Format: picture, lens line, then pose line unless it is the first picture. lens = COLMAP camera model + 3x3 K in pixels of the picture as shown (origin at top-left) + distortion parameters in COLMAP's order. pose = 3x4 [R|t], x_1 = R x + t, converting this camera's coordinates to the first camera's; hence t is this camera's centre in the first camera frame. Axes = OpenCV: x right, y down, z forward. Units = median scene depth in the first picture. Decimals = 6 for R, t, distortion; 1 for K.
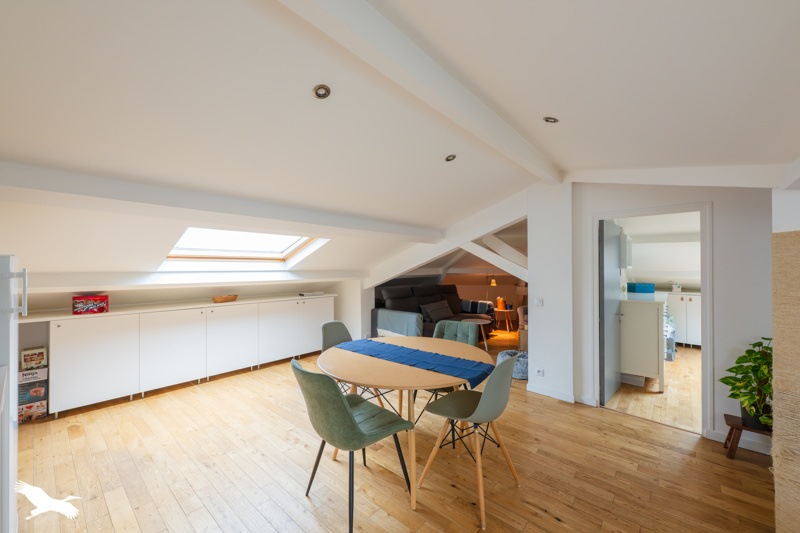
lens RADIAL K [[323.1, 0, 396.7], [0, 323.1, 267.5], [0, 0, 1]] dist [0.000829, -0.000178]
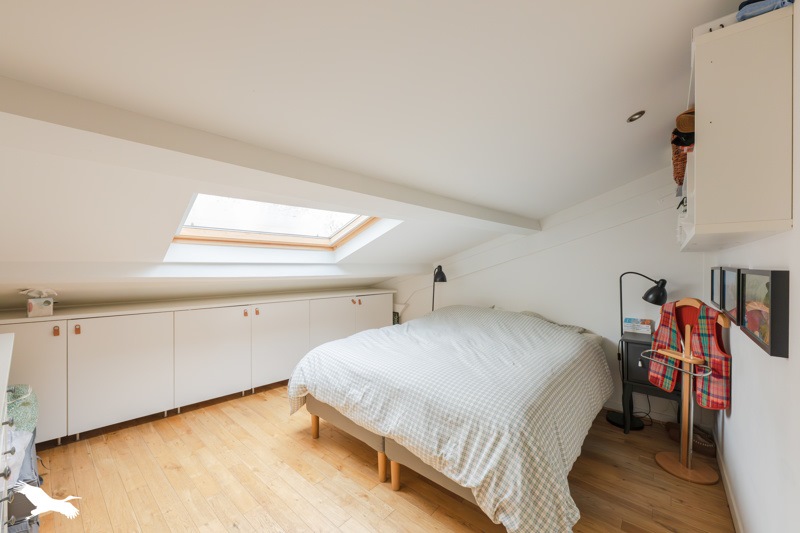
lens RADIAL K [[323.1, 0, 399.0], [0, 323.1, 265.3], [0, 0, 1]] dist [0.000829, -0.000178]
pose [[-0.015927, -0.003789, 0.999866, 0.472695], [-0.011217, 0.999931, 0.003611, 0.008207], [-0.999810, -0.011158, -0.015969, 0.578814]]
